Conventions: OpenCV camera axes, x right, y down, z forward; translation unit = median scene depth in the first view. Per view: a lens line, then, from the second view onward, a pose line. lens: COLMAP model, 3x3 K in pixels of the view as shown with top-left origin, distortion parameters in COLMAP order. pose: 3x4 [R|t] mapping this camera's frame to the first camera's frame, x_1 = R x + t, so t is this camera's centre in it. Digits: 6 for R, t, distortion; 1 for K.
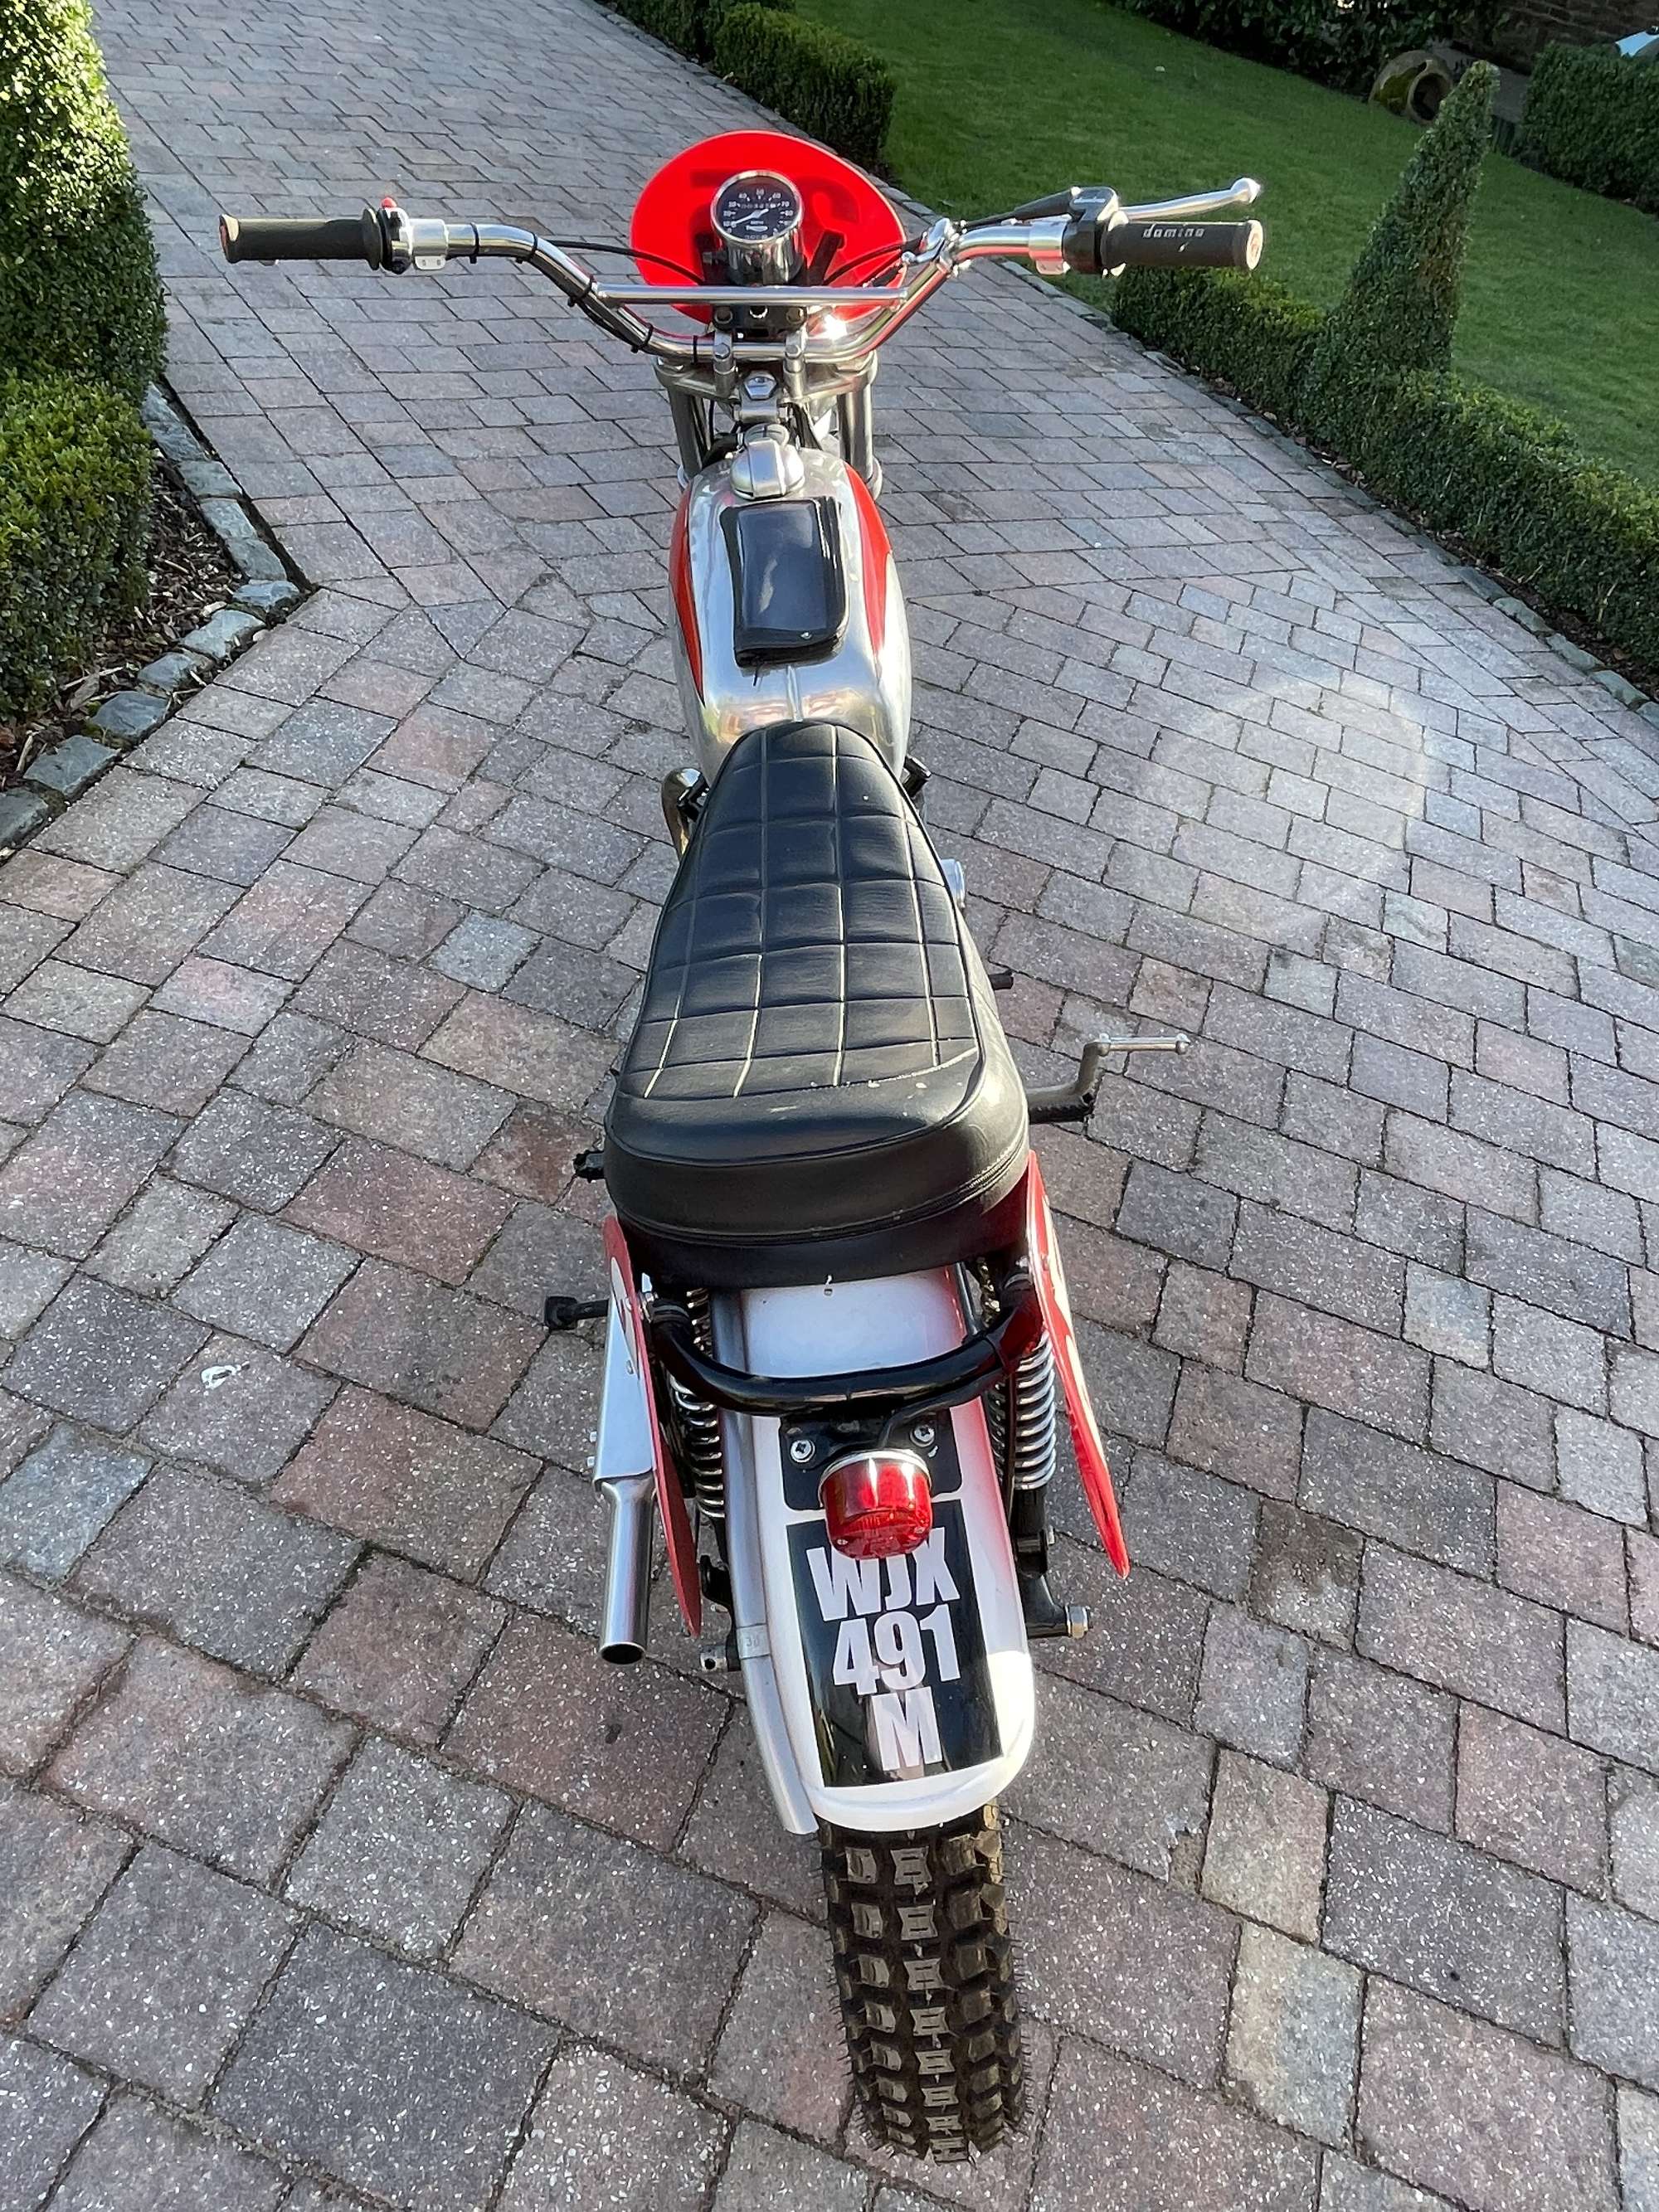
lens RADIAL K [[1481.4, 0, 833.9], [0, 1481.4, 1103.4], [0, 0, 1]] dist [-0.045060, -0.005817]
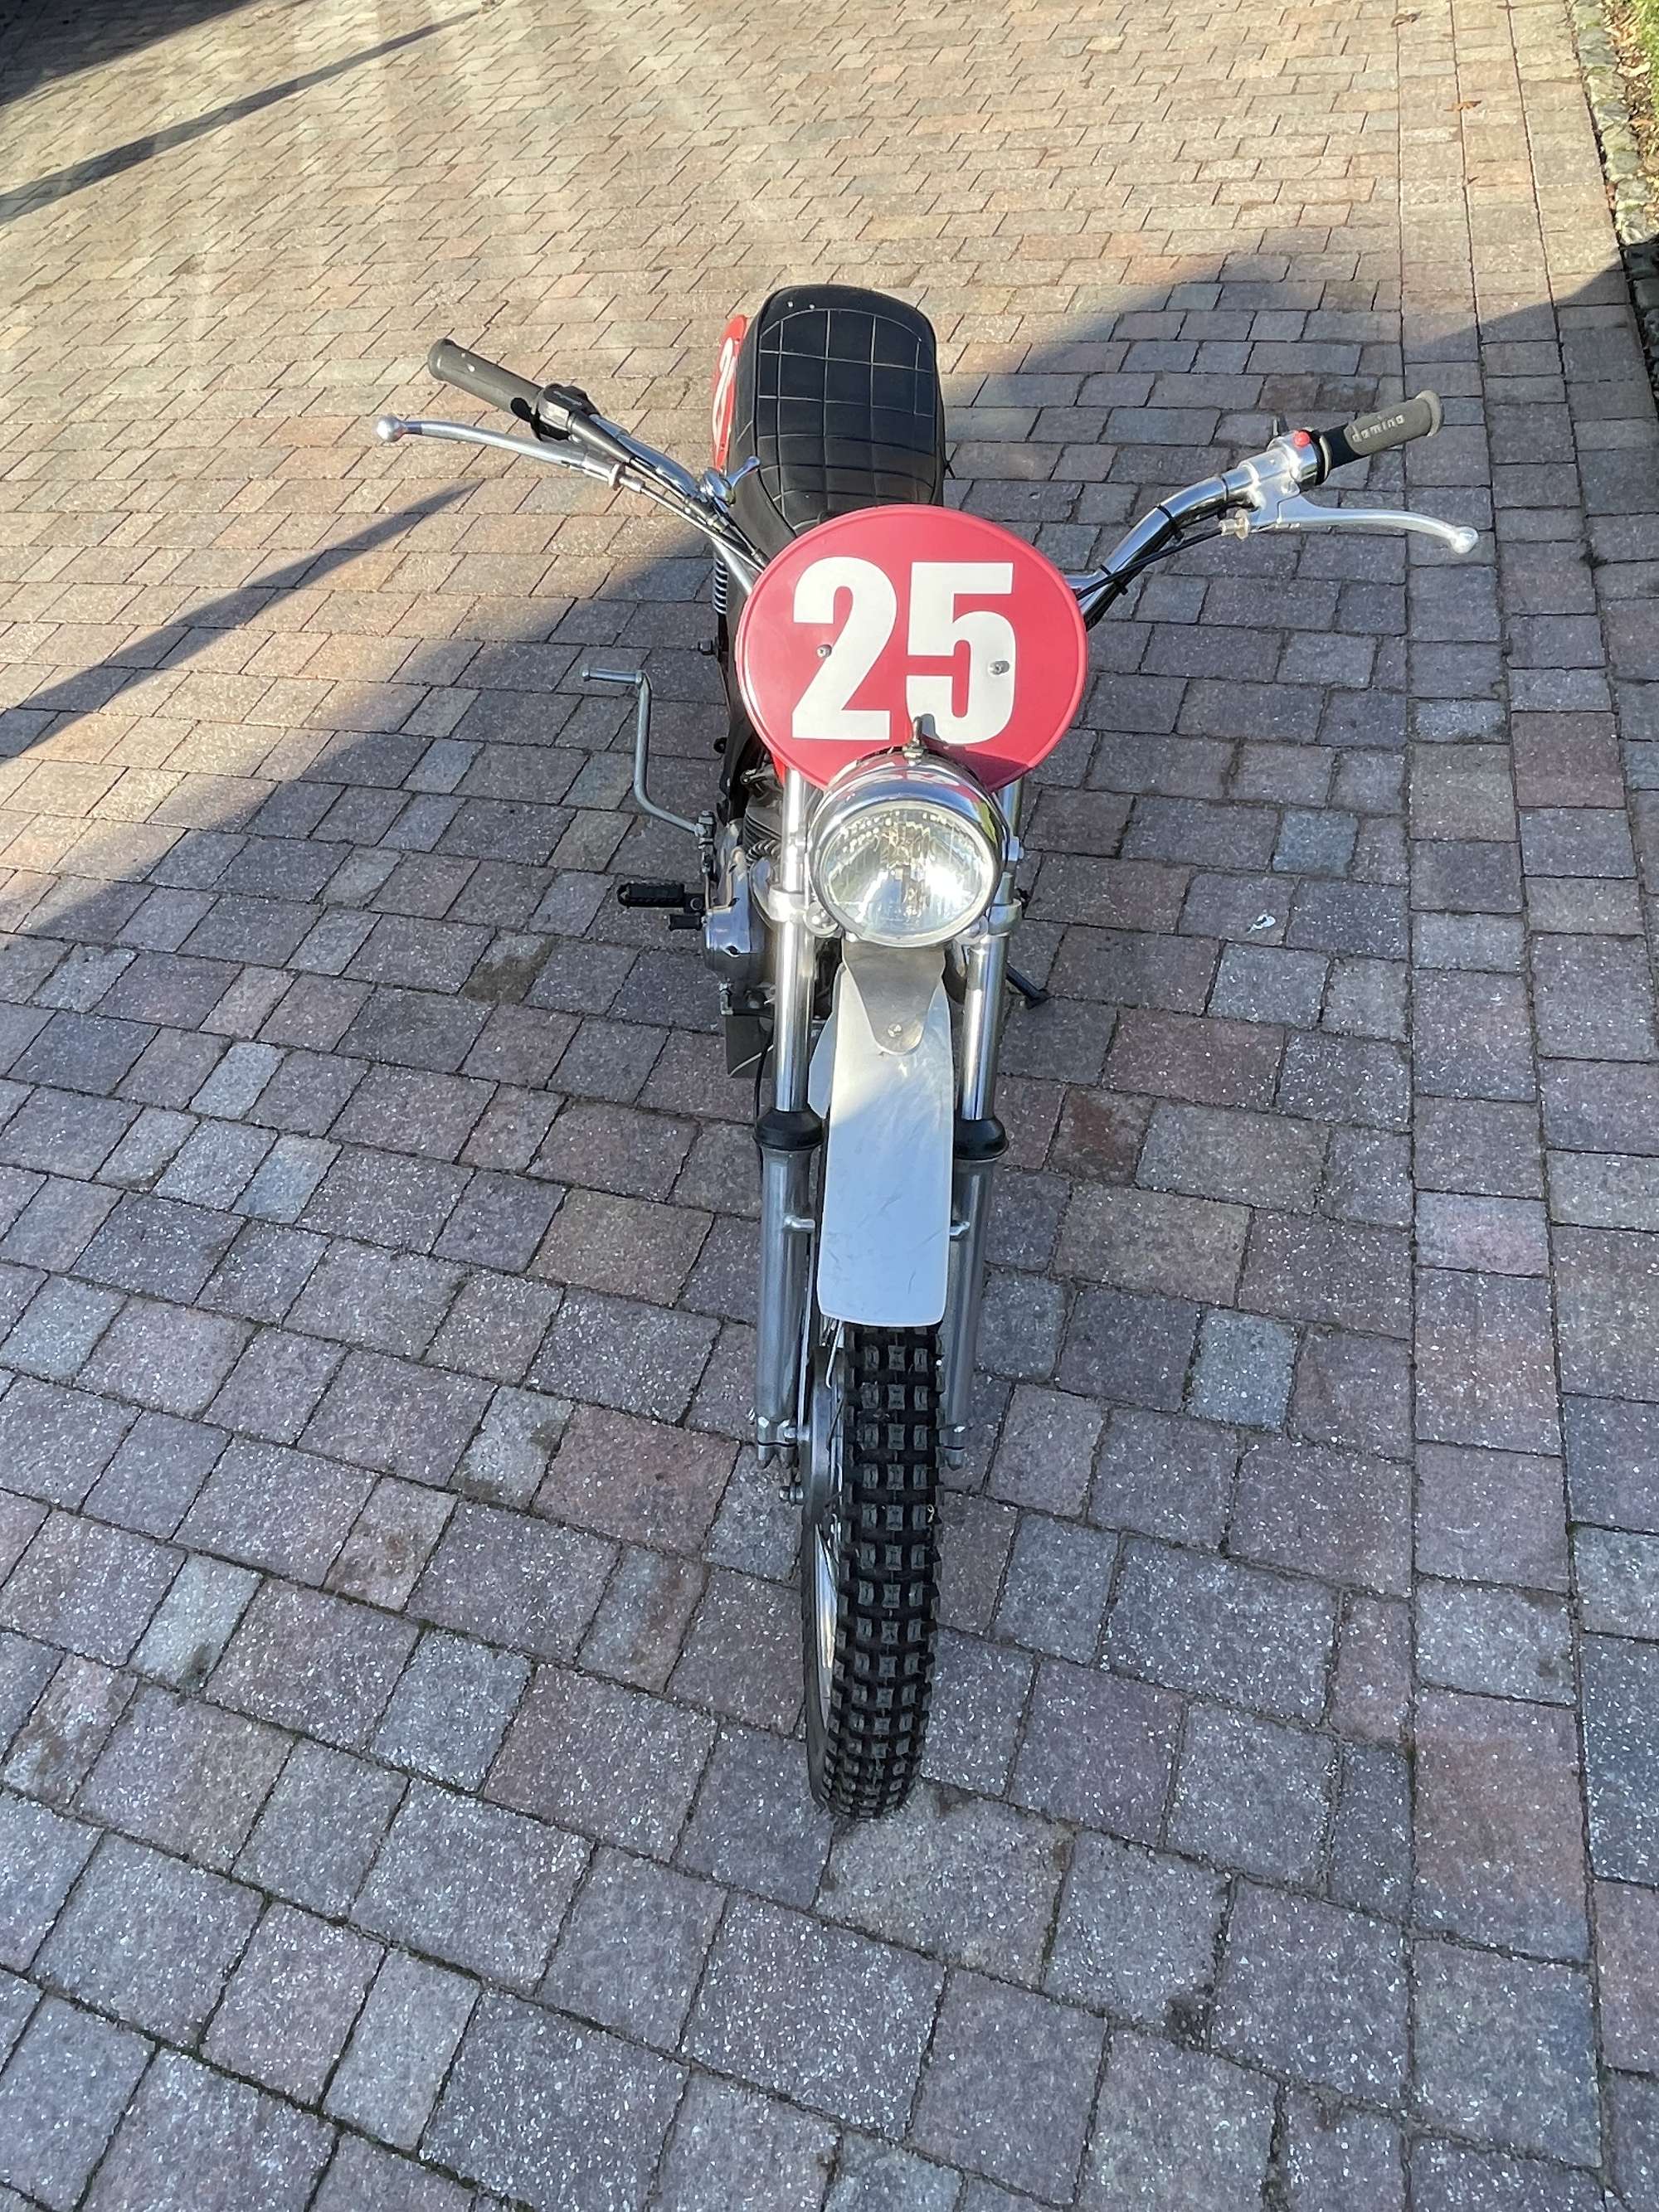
lens RADIAL K [[1481.4, 0, 831.1], [0, 1481.4, 1109.2], [0, 0, 1]] dist [-0.045060, -0.005817]
pose [[-0.999962, -0.007631, -0.004139, 0.000962], [-0.003399, -0.094576, 0.995512, -1.013705], [-0.007988, 0.995488, 0.094546, 0.855681]]
